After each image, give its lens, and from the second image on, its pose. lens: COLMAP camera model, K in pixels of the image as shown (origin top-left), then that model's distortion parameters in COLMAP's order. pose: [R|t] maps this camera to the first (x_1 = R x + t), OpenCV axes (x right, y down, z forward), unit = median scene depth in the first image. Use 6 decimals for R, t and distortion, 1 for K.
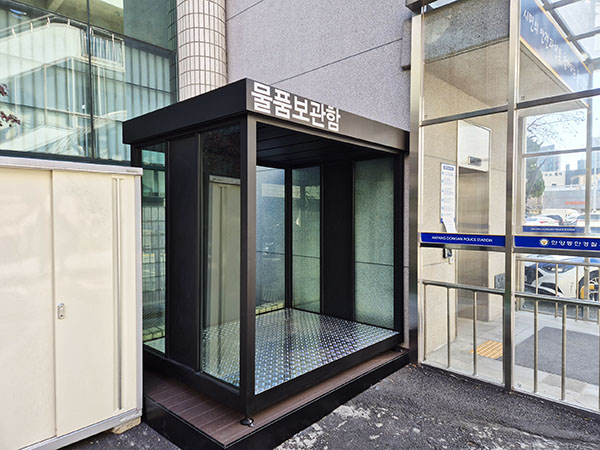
lens RADIAL K [[400.1, 0, 304.3], [0, 400.1, 223.7], [0, 0, 1]] dist [0.051640, -0.016281]
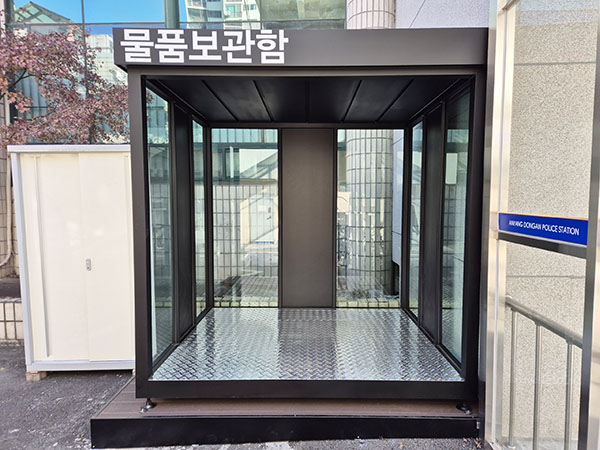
lens RADIAL K [[400.1, 0, 299.0], [0, 400.1, 228.6], [0, 0, 1]] dist [0.051640, -0.016281]
pose [[0.669402, 0.052330, -0.741055, 0.606310], [-0.013238, 0.998198, 0.058531, 0.017350], [0.742782, -0.029371, 0.668889, 0.508345]]
